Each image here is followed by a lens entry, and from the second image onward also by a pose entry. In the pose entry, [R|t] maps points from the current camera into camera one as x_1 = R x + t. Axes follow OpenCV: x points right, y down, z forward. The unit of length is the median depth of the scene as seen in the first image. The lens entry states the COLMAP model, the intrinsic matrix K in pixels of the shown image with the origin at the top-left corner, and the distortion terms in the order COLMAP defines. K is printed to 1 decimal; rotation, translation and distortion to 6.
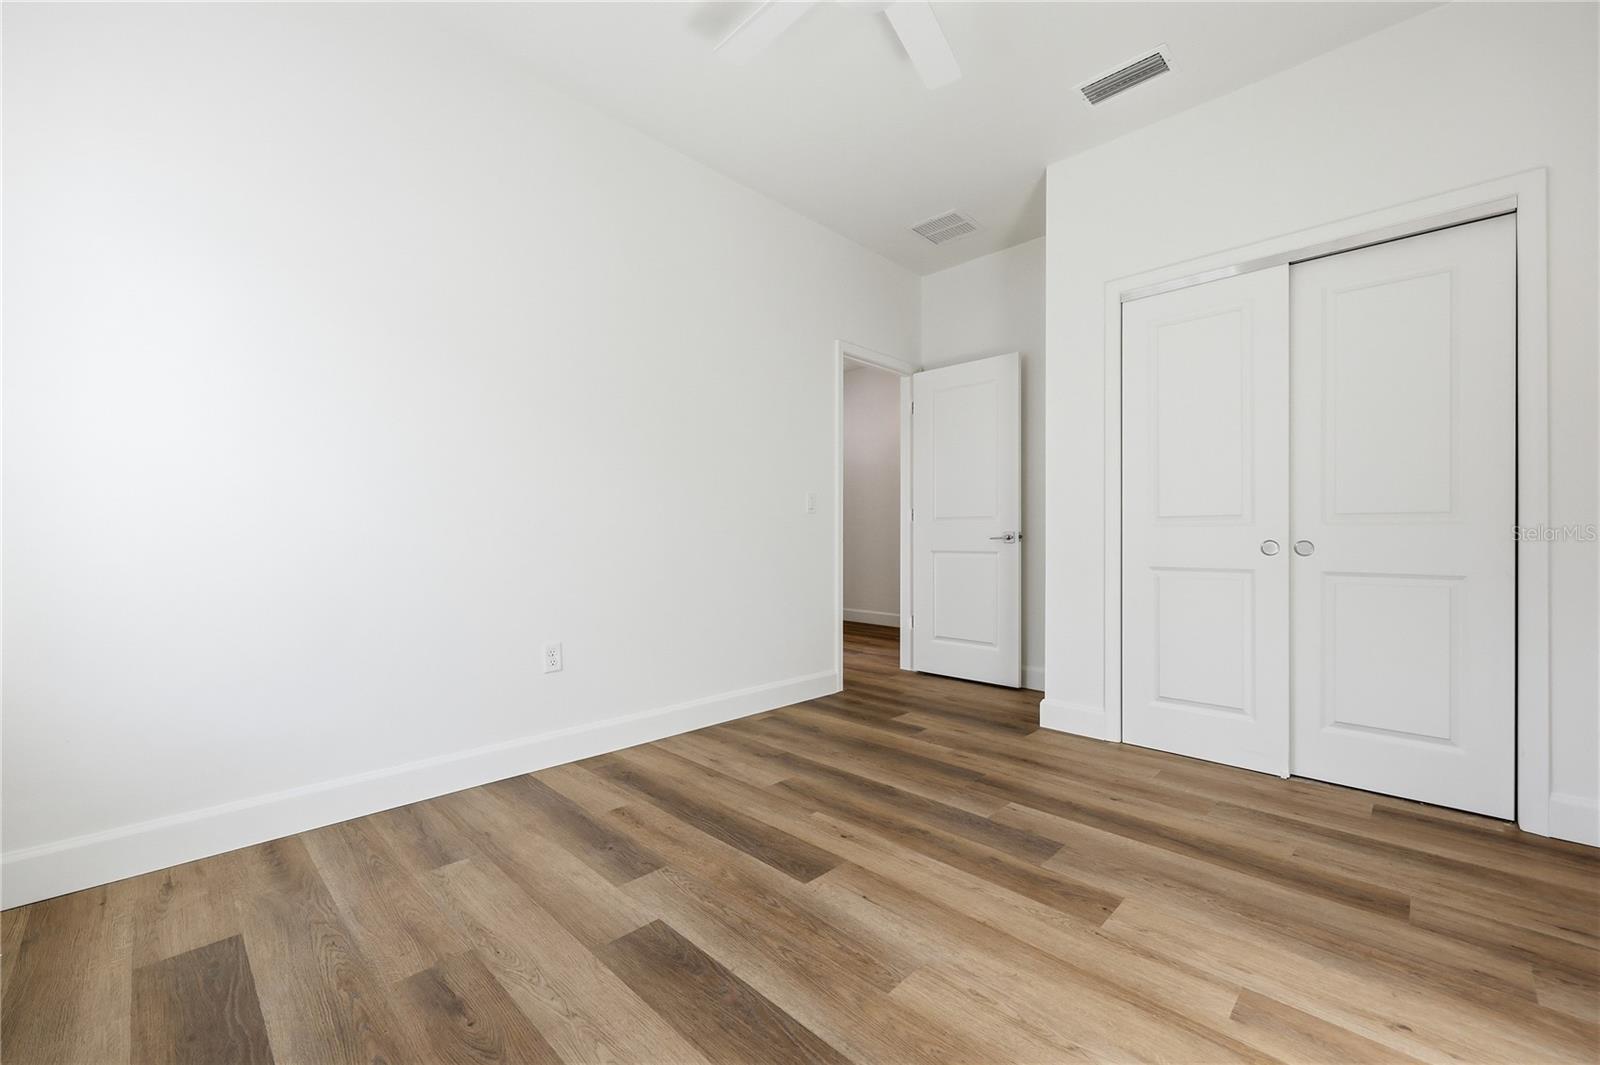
lens RADIAL K [[645.0, 0, 800.2], [0, 645.0, 533.2], [0, 0, 1]] dist [-0.003538, 0.000098]
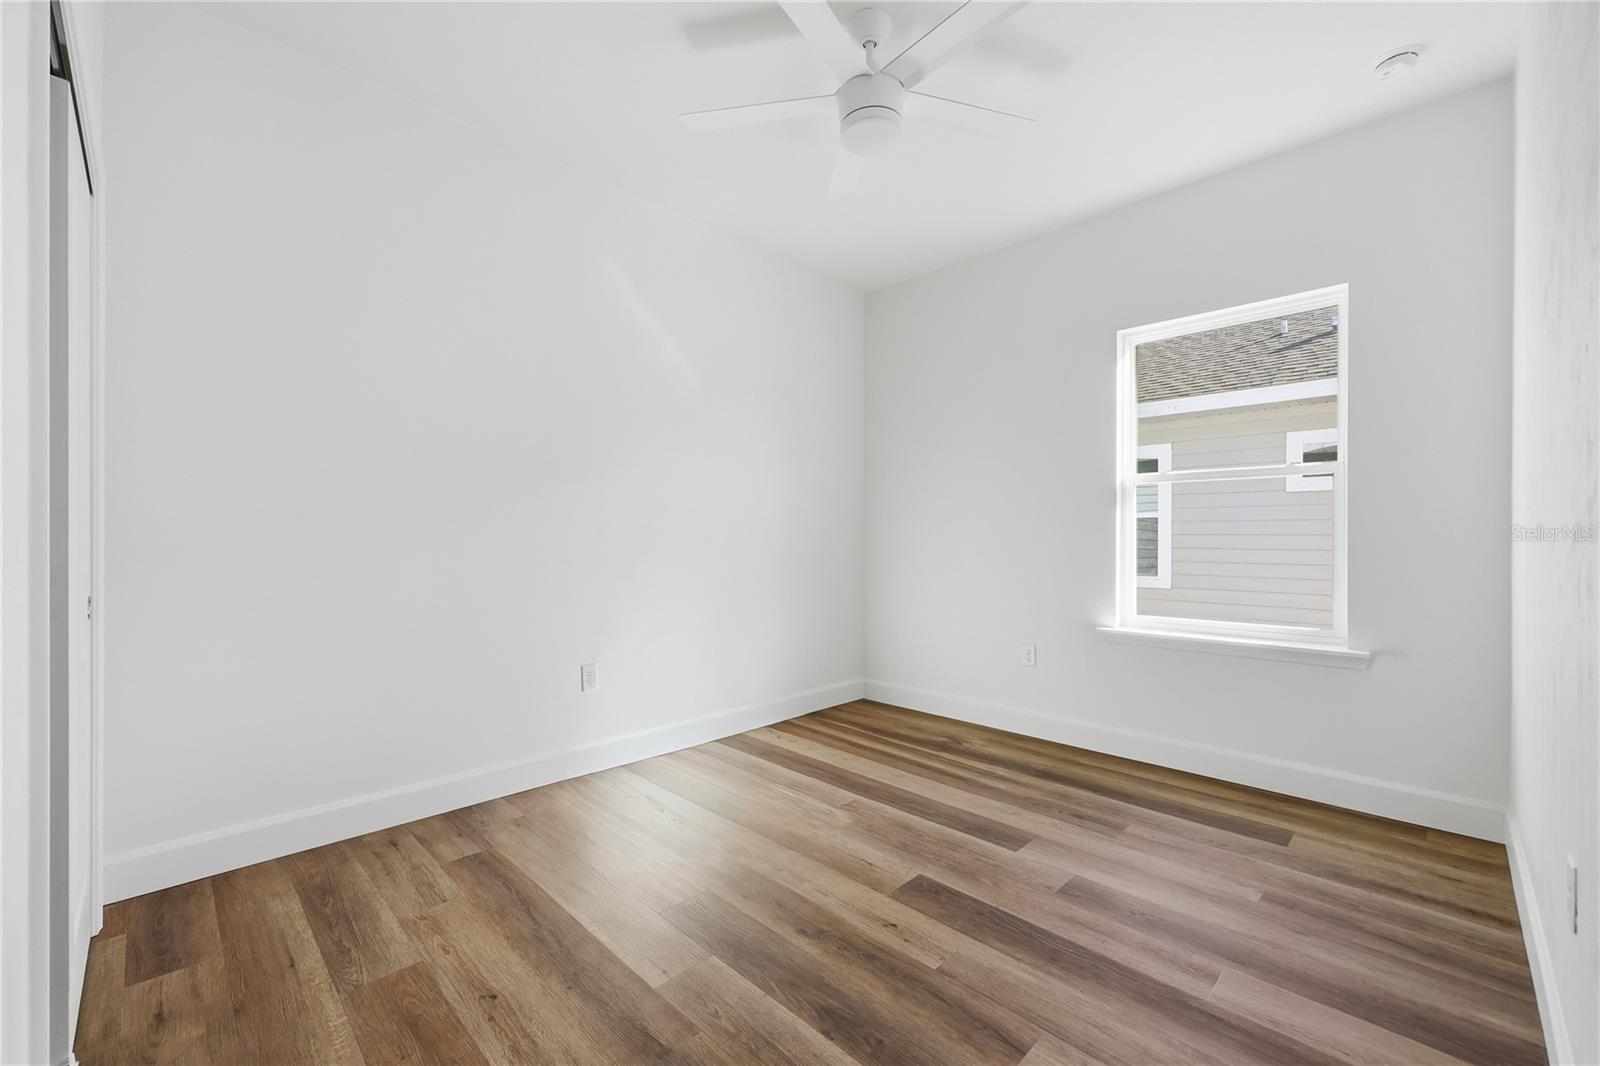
lens RADIAL K [[645.0, 0, 799.8], [0, 645.0, 536.9], [0, 0, 1]] dist [-0.003538, 0.000098]
pose [[-0.999942, -0.003915, 0.010021, 0.207055], [-0.003945, 0.999988, -0.002993, -0.074385], [-0.010009, -0.003033, -0.999945, 2.053174]]
